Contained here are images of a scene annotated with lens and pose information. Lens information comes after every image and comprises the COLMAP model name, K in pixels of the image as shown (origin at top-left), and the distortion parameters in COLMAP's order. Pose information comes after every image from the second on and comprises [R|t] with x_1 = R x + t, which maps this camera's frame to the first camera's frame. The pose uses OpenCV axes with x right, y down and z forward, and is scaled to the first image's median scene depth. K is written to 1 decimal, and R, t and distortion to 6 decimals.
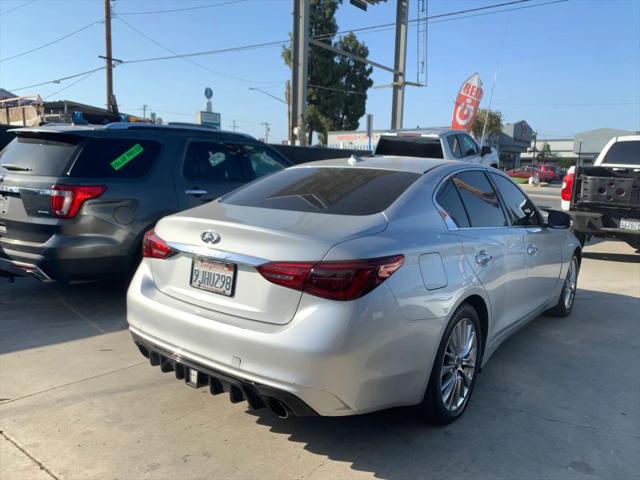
lens RADIAL K [[491.1, 0, 318.6], [0, 491.1, 241.6], [0, 0, 1]] dist [0.026381, -0.016993]
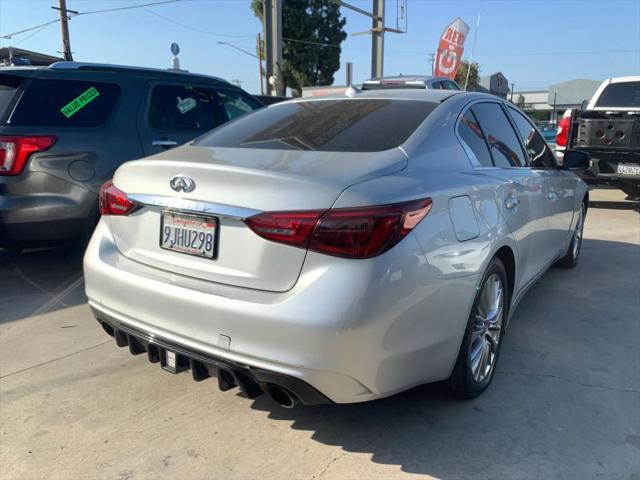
lens RADIAL K [[491.1, 0, 323.9], [0, 491.1, 243.7], [0, 0, 1]] dist [0.026381, -0.016993]
pose [[0.997919, -0.036537, 0.053133, -0.038768], [0.031917, 0.995842, 0.085328, 0.023602], [-0.056029, -0.083455, 0.994935, 0.190996]]
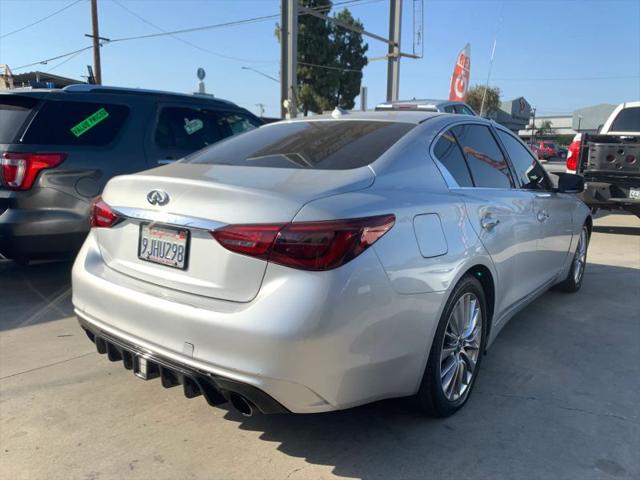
lens RADIAL K [[491.1, 0, 317.2], [0, 491.1, 244.2], [0, 0, 1]] dist [0.026381, -0.016993]
pose [[0.999885, -0.015102, 0.001494, 0.039099], [0.015029, 0.999055, 0.040785, 0.036033], [-0.002109, -0.040758, 0.999167, 0.165662]]
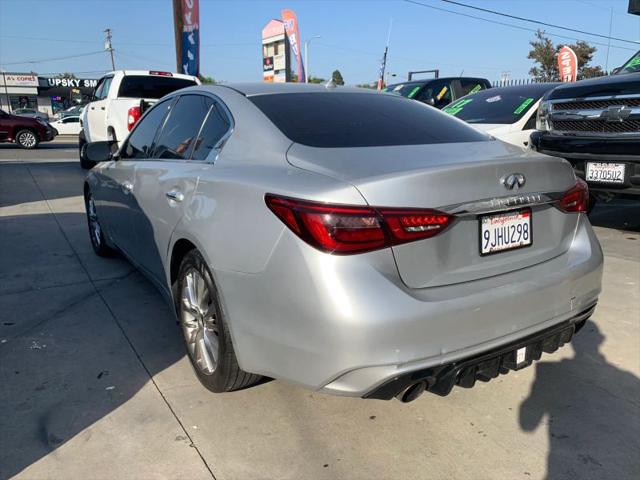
lens RADIAL K [[491.1, 0, 321.5], [0, 491.1, 242.4], [0, 0, 1]] dist [0.026381, -0.016993]
pose [[0.336494, -0.260894, 0.904824, -0.973624], [0.148630, 0.963526, 0.222546, -0.123857], [-0.929882, 0.059598, 0.362997, 0.933214]]
